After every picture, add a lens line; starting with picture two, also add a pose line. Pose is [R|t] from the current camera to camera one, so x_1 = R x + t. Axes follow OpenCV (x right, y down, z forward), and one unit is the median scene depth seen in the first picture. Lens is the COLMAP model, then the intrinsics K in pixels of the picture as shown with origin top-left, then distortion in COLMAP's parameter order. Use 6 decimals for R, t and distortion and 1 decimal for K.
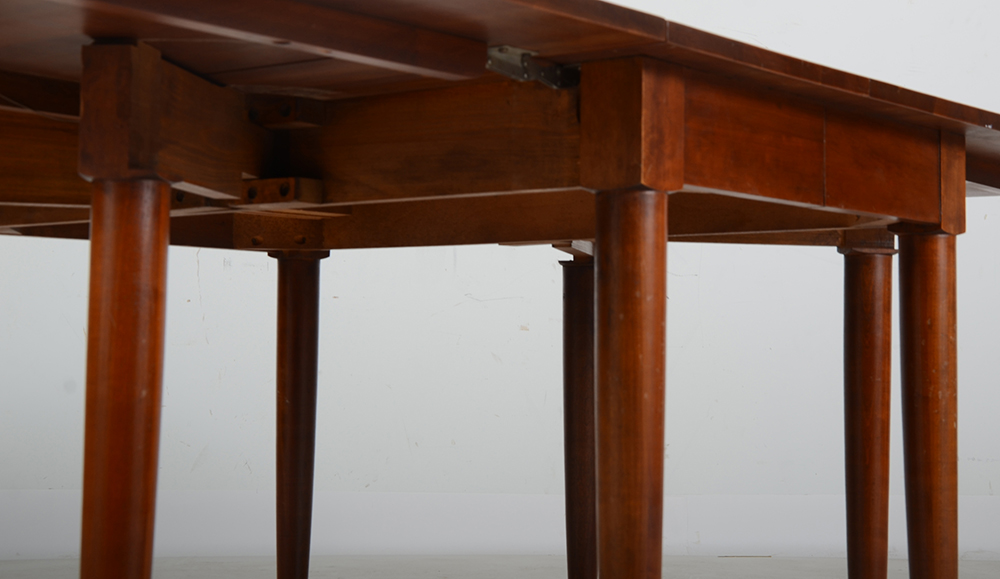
lens RADIAL K [[1593.4, 0, 504.6], [0, 1593.4, 289.3], [0, 0, 1]] dist [0.058113, 0.000000]
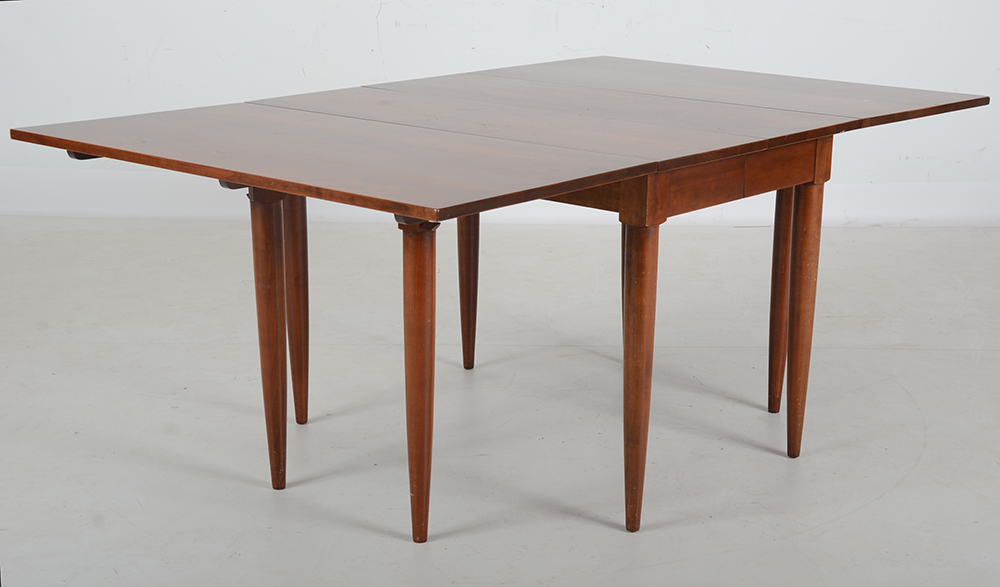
lens RADIAL K [[1626.0, 0, 497.5], [0, 1626.0, 292.9], [0, 0, 1]] dist [0.217158, 0.000000]
pose [[0.998196, 0.012064, -0.058820, 0.013476], [0.008926, 0.938911, 0.344043, -0.727088], [0.059377, -0.343947, 0.937110, -1.114017]]
